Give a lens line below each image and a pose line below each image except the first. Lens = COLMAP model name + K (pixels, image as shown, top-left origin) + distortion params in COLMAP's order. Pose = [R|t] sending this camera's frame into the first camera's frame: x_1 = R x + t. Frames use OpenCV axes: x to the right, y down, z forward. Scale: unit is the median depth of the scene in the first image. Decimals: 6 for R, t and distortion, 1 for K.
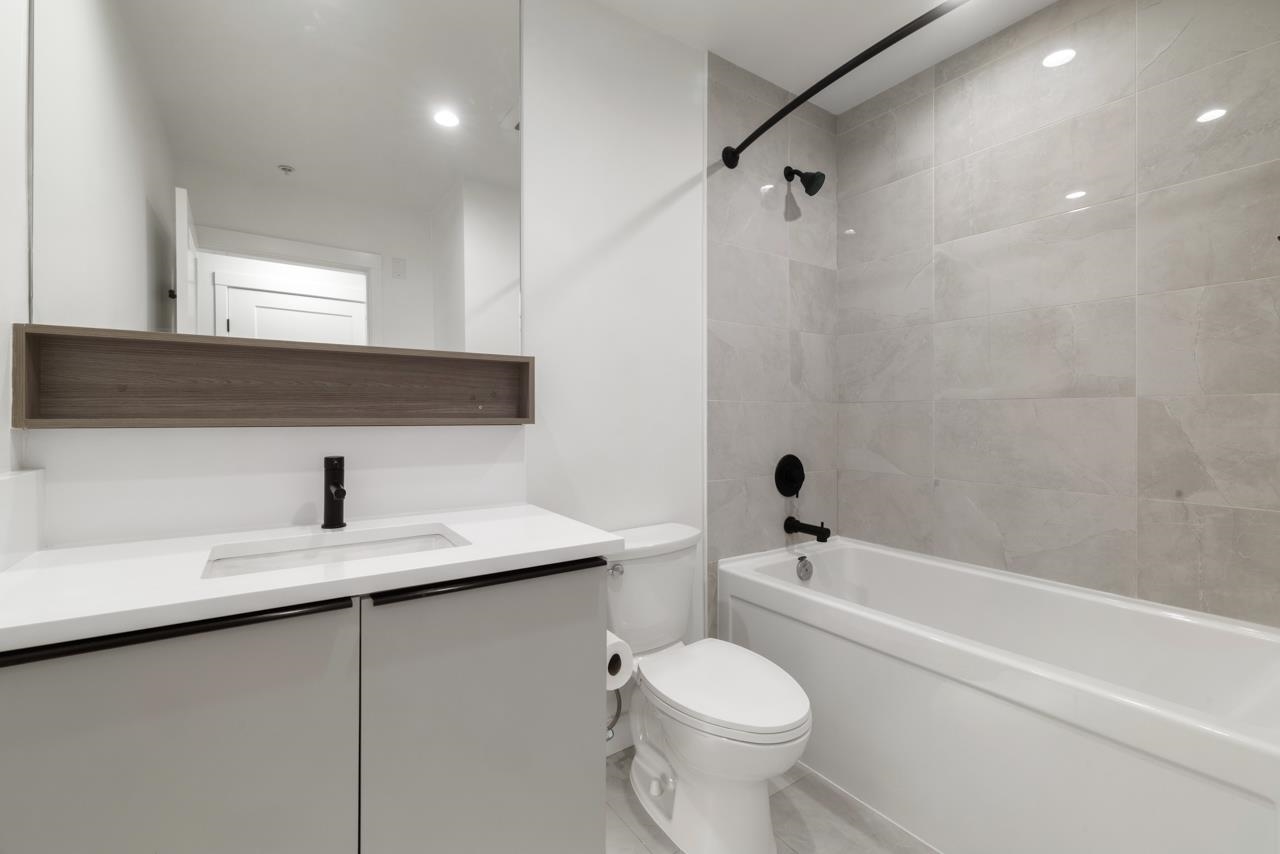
lens RADIAL K [[554.9, 0, 642.6], [0, 554.9, 428.8], [0, 0, 1]] dist [0.000716, 0.000197]
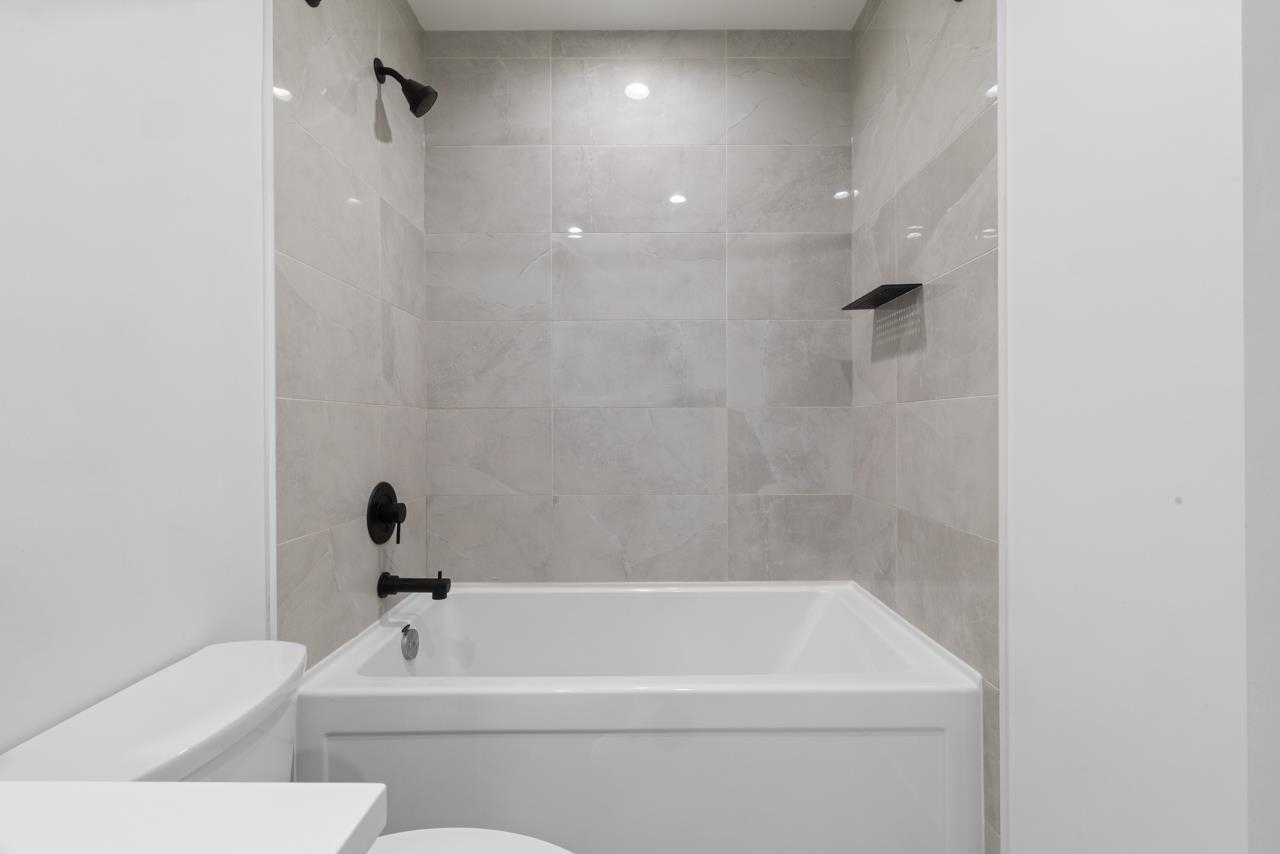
lens RADIAL K [[554.9, 0, 642.6], [0, 554.9, 428.8], [0, 0, 1]] dist [0.000716, 0.000197]
pose [[0.565995, -0.009540, 0.824353, -0.131773], [0.024252, 0.999693, -0.005083, -0.009197], [-0.824052, 0.022869, 0.566053, 0.392057]]
